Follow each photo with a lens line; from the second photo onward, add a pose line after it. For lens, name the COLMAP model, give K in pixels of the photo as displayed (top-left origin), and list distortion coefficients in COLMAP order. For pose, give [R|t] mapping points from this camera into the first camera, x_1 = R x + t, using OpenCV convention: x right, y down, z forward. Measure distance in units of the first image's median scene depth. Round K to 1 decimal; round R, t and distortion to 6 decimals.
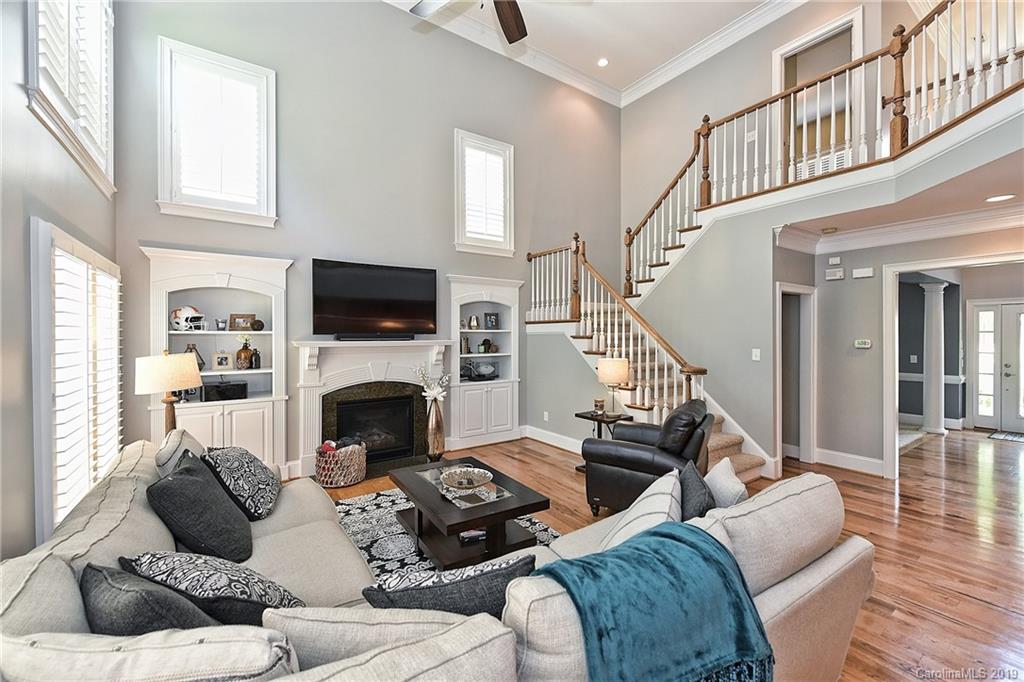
lens RADIAL K [[418.8, 0, 509.8], [0, 418.8, 335.6], [0, 0, 1]] dist [0.002061, -0.000054]
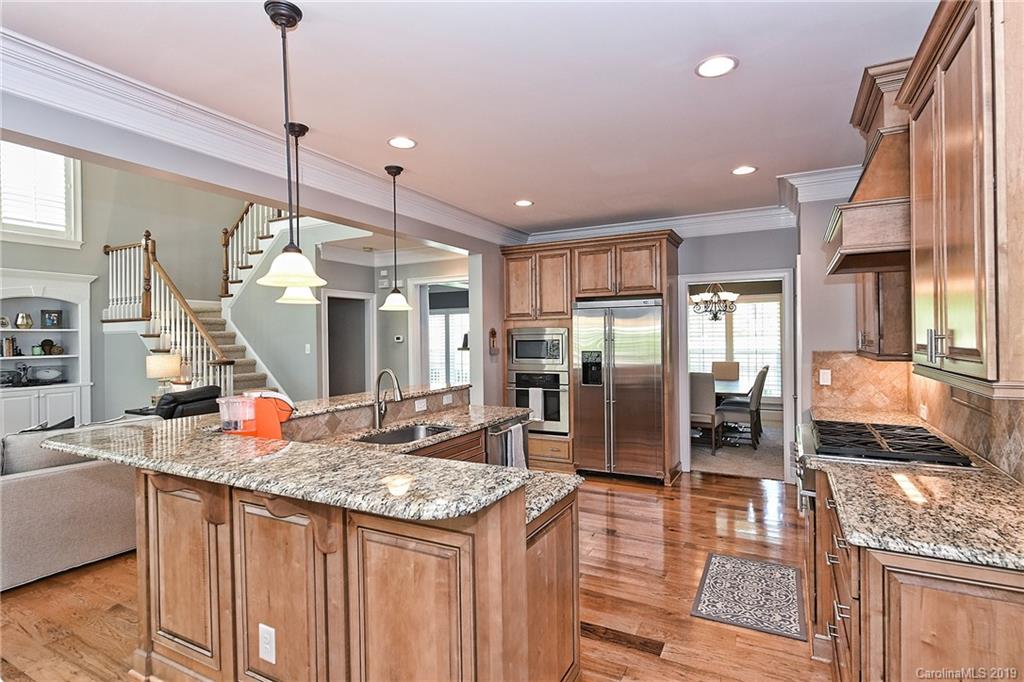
lens RADIAL K [[503.5, 0, 516.3], [0, 503.5, 338.0], [0, 0, 1]] dist [-0.000479, -0.000184]
pose [[0.884706, -0.010480, 0.466031, 0.361555], [0.010197, 0.999943, 0.003129, 0.013313], [-0.466037, 0.001984, 0.884763, -0.444008]]
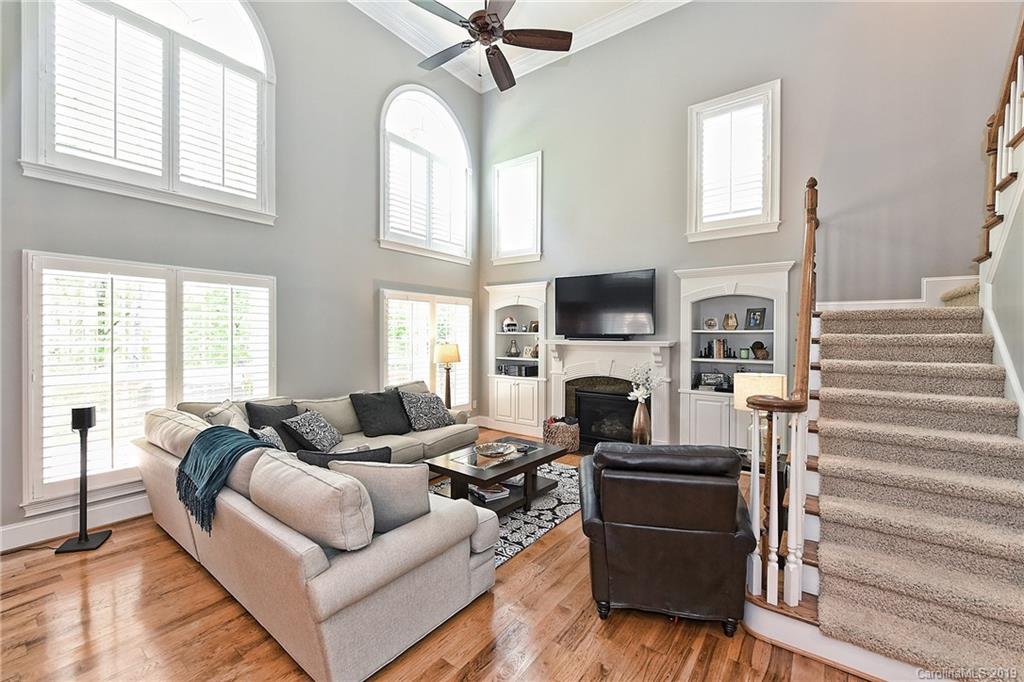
lens RADIAL K [[418.8, 0, 513.2], [0, 418.8, 340.1], [0, 0, 1]] dist [0.002061, -0.000054]
pose [[0.327831, 0.012535, -0.944653, 0.598919], [-0.010160, 0.999901, 0.009742, 0.002289], [0.944682, 0.006404, 0.327926, 0.346962]]
